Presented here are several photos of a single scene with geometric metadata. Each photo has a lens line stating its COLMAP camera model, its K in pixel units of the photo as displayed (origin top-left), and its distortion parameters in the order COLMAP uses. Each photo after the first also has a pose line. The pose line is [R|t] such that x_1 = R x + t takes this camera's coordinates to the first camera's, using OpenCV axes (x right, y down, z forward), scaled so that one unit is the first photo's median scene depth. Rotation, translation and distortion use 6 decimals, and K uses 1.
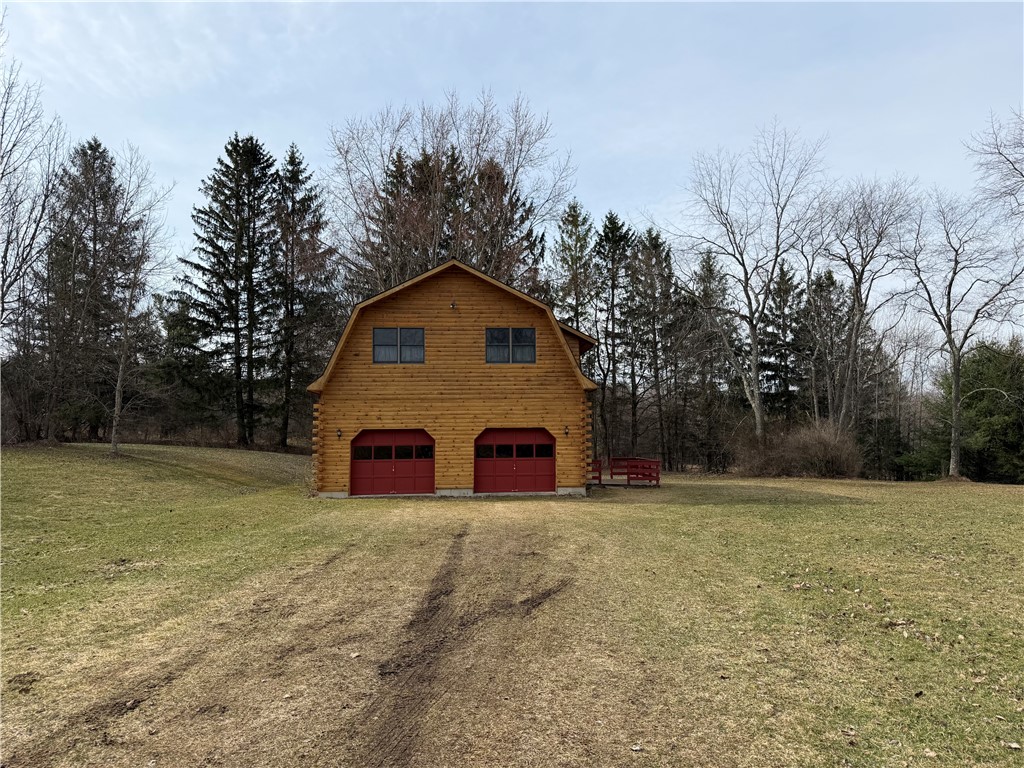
lens RADIAL K [[737.1, 0, 512.0], [0, 737.1, 384.0], [0, 0, 1]] dist [0.029380, -0.062199]
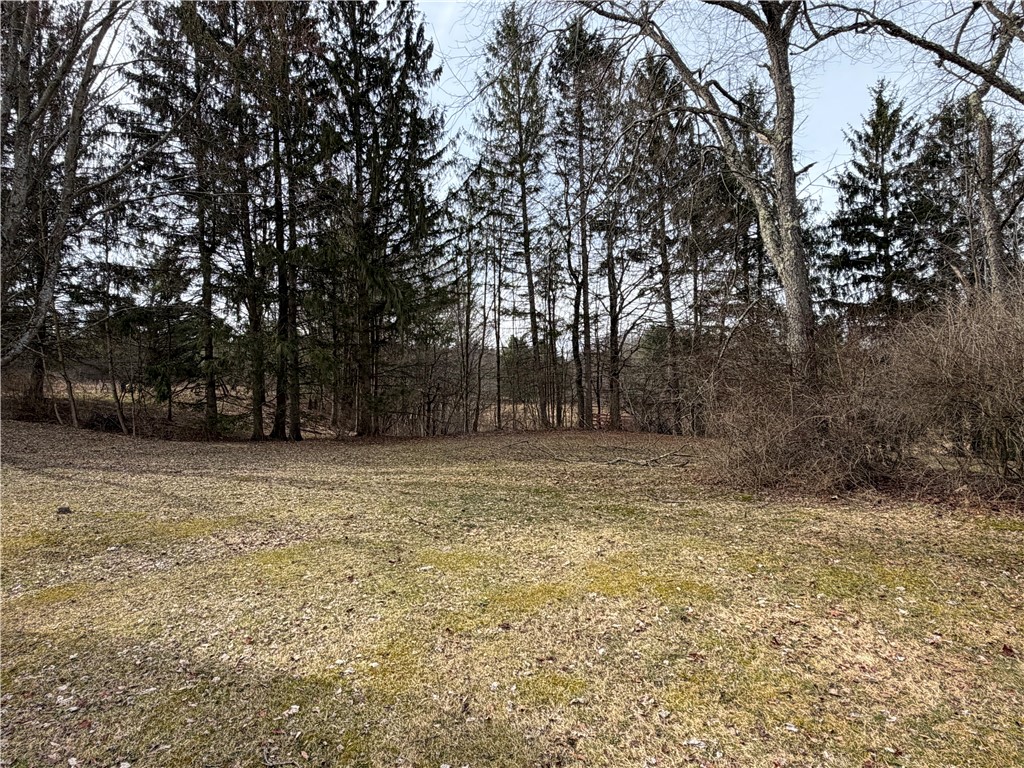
lens RADIAL K [[598.9, 0, 508.3], [0, 598.9, 381.0], [0, 0, 1]] dist [0.002122, 0.001060]
pose [[0.977524, -0.020674, -0.209806, 0.388463], [0.033548, 0.997753, 0.057991, 0.092710], [0.208136, -0.063726, 0.976022, 1.034995]]
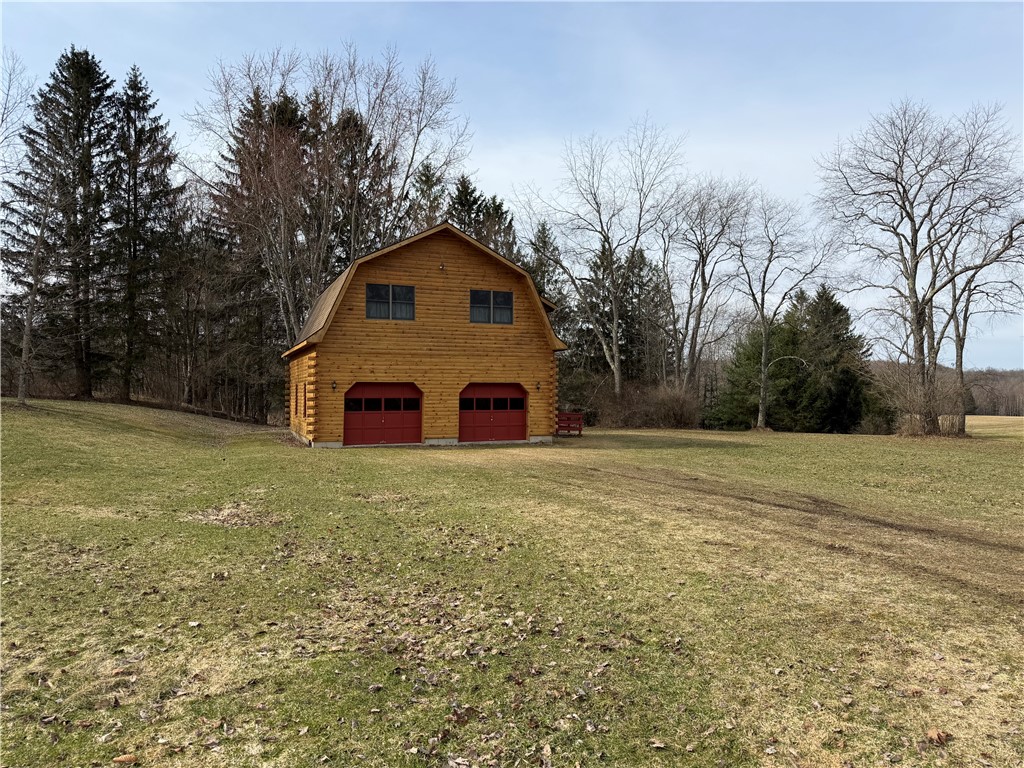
lens RADIAL K [[737.1, 0, 512.0], [0, 737.1, 384.0], [0, 0, 1]] dist [0.029380, -0.062199]
pose [[0.947102, 0.013885, 0.320634, -0.272661], [-0.032184, 0.998137, 0.051841, 0.003079], [-0.319316, -0.059418, 0.945784, -0.039645]]
